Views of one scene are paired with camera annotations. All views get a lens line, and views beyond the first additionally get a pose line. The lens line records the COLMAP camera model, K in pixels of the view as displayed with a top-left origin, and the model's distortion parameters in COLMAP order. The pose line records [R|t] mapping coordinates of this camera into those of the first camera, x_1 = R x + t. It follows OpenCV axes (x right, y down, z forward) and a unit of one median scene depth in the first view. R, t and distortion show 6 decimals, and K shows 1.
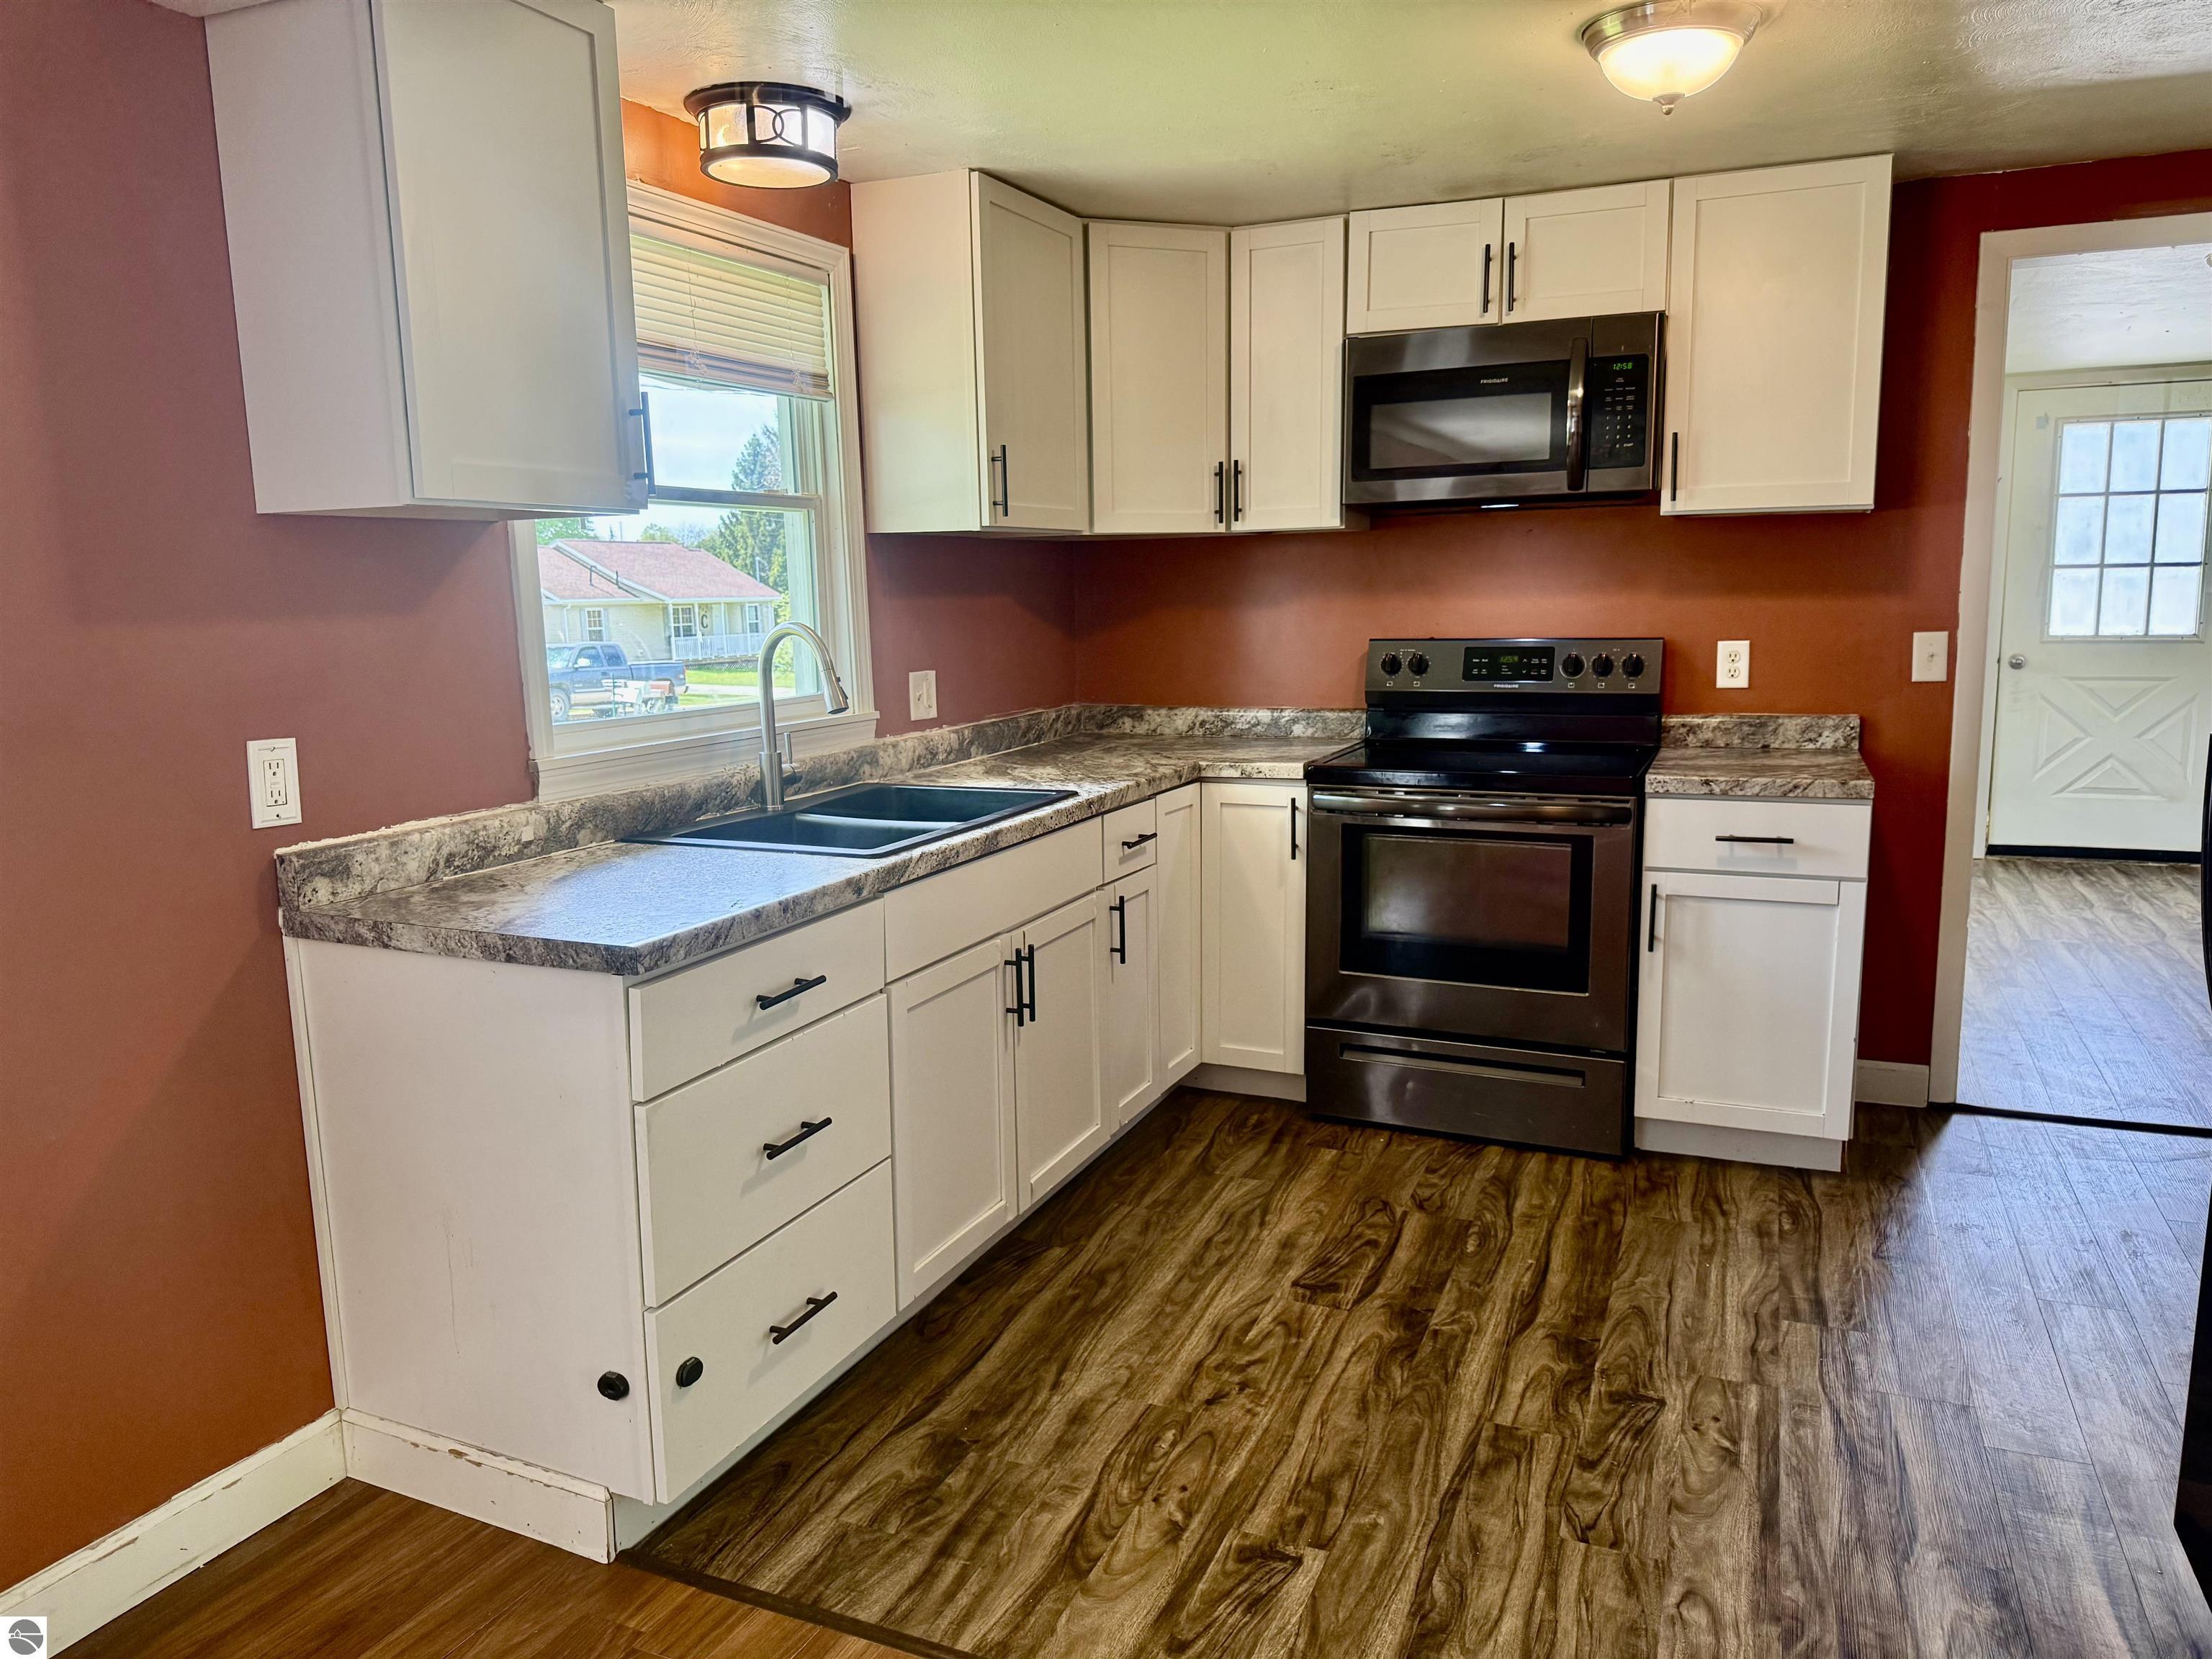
lens RADIAL K [[1567.6, 0, 1090.4], [0, 1567.6, 851.8], [0, 0, 1]] dist [0.043906, -0.056021]
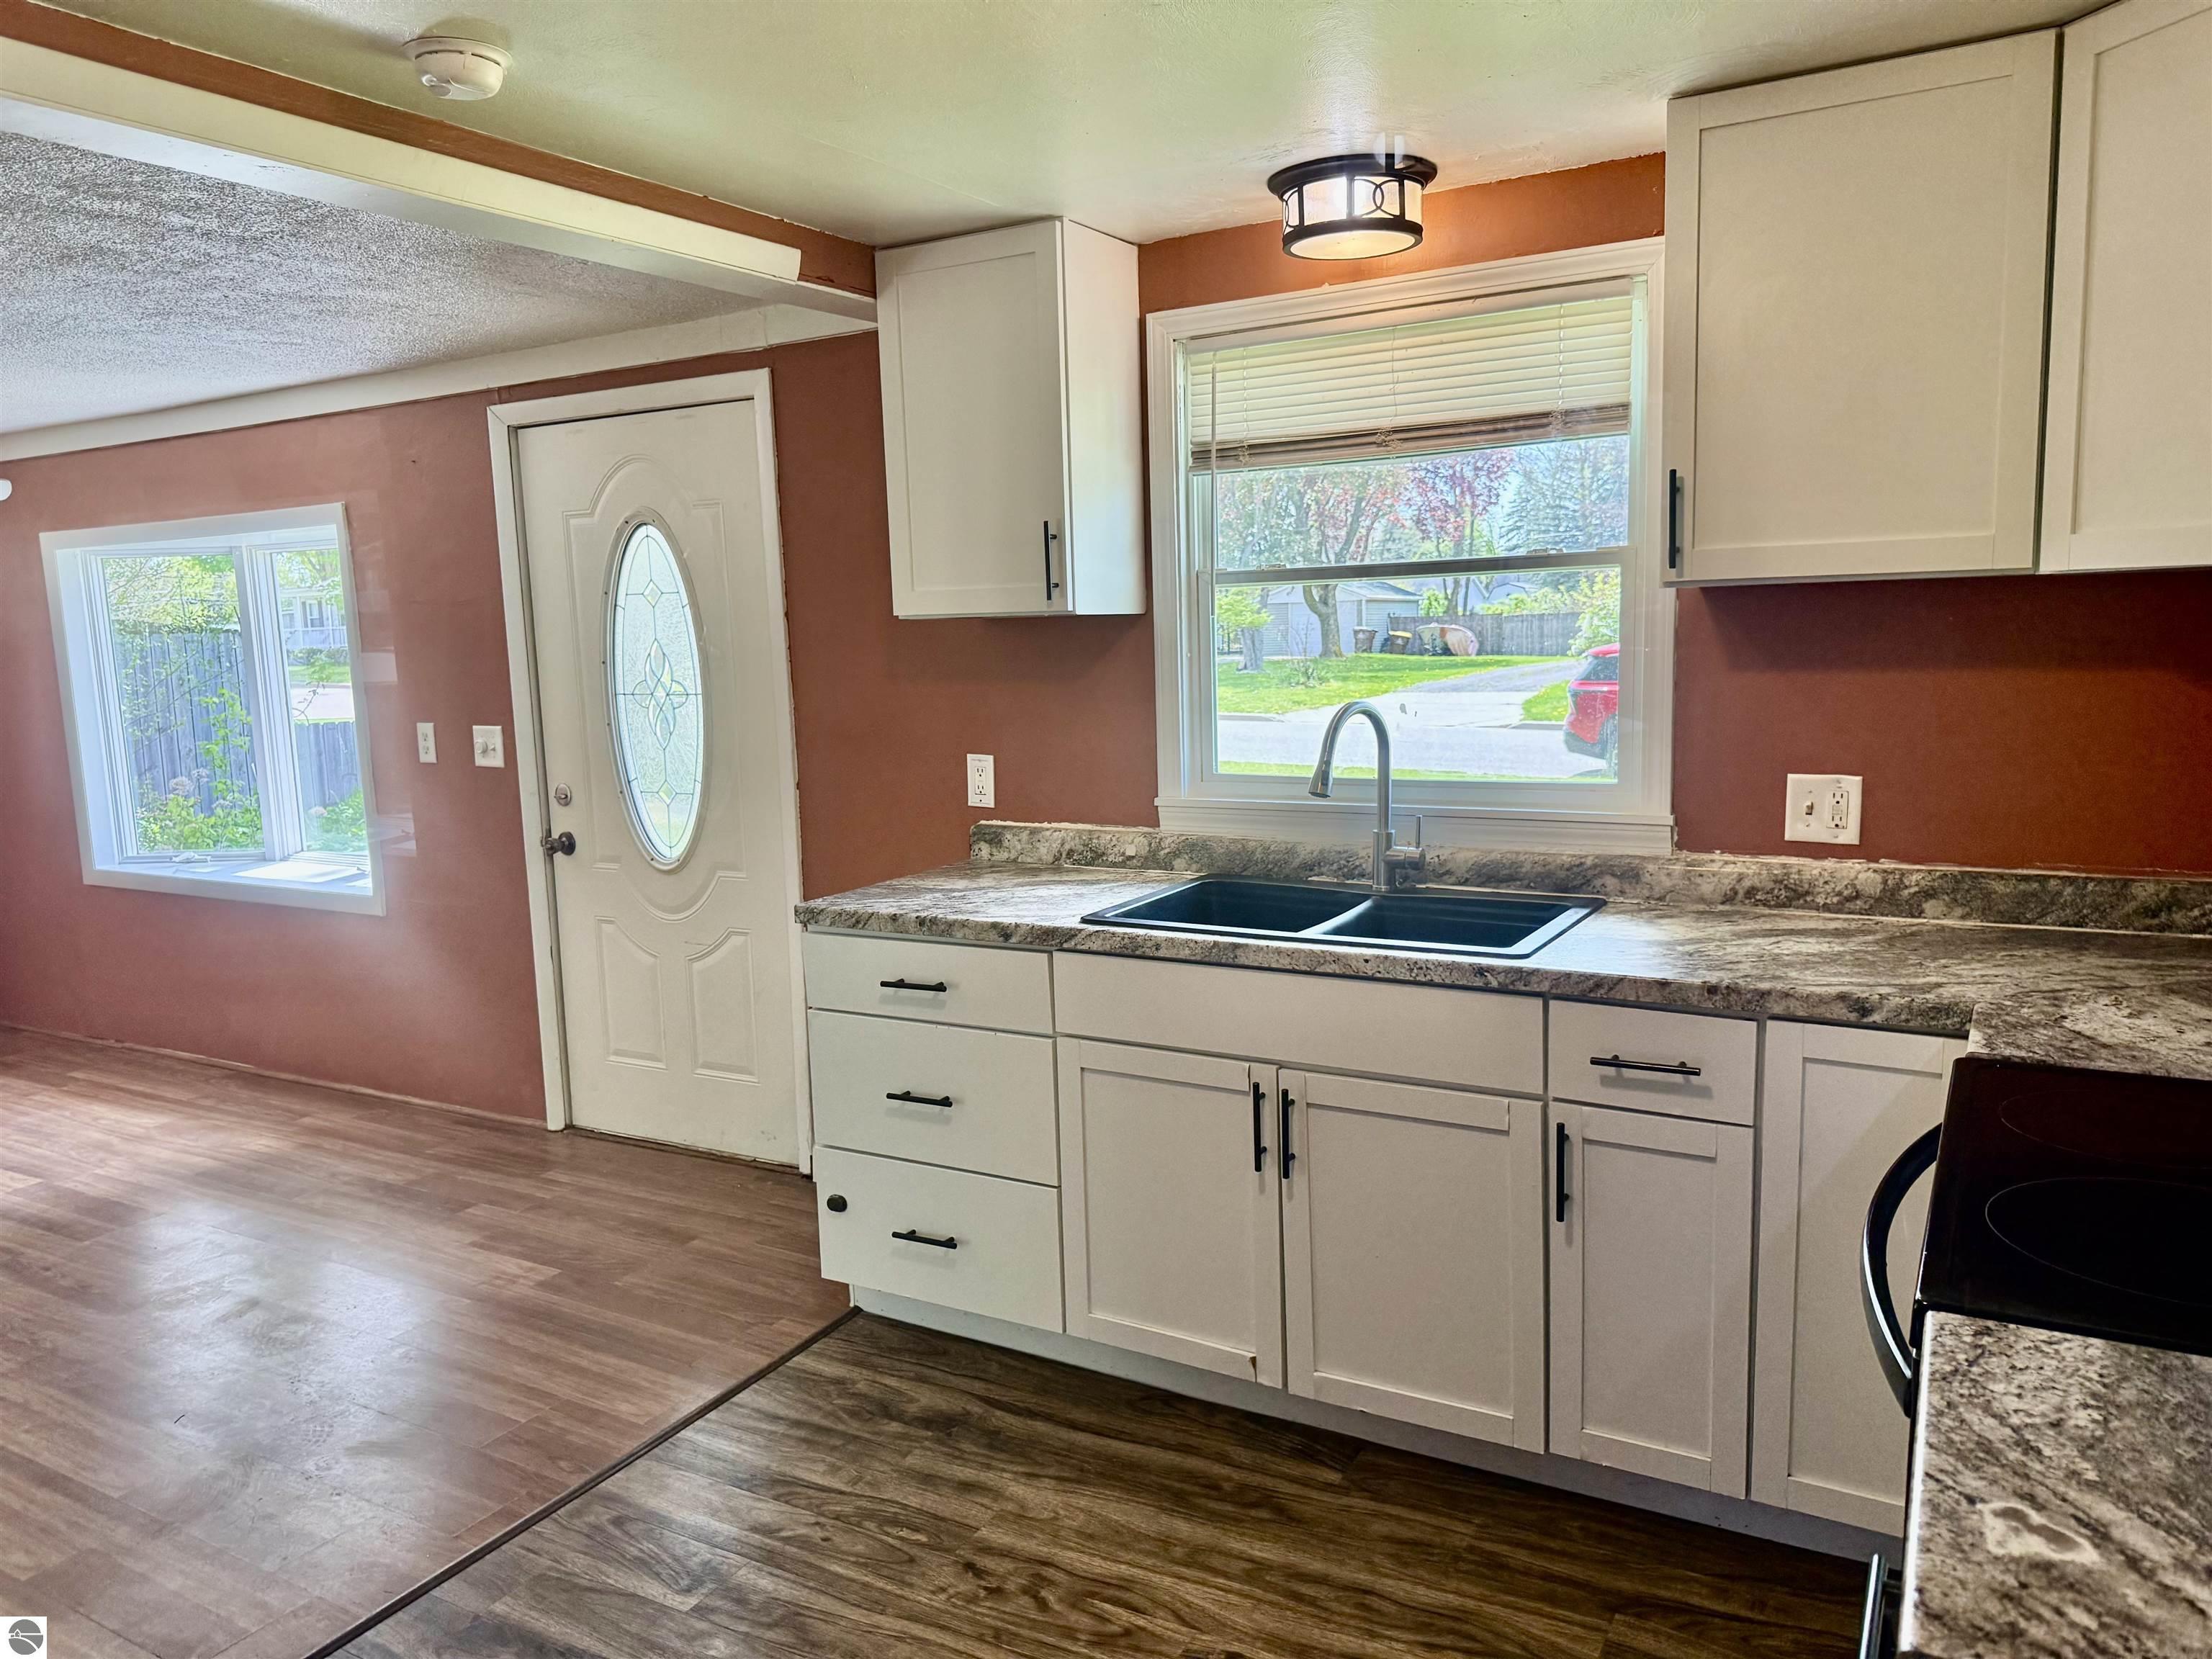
lens RADIAL K [[1567.6, 0, 1100.2], [0, 1567.6, 831.3], [0, 0, 1]] dist [0.043906, -0.056021]
pose [[-0.117435, 0.152626, -0.981282, 0.787192], [-0.137448, 0.976111, 0.168271, -0.207680], [0.983523, 0.154636, -0.093652, 0.942955]]
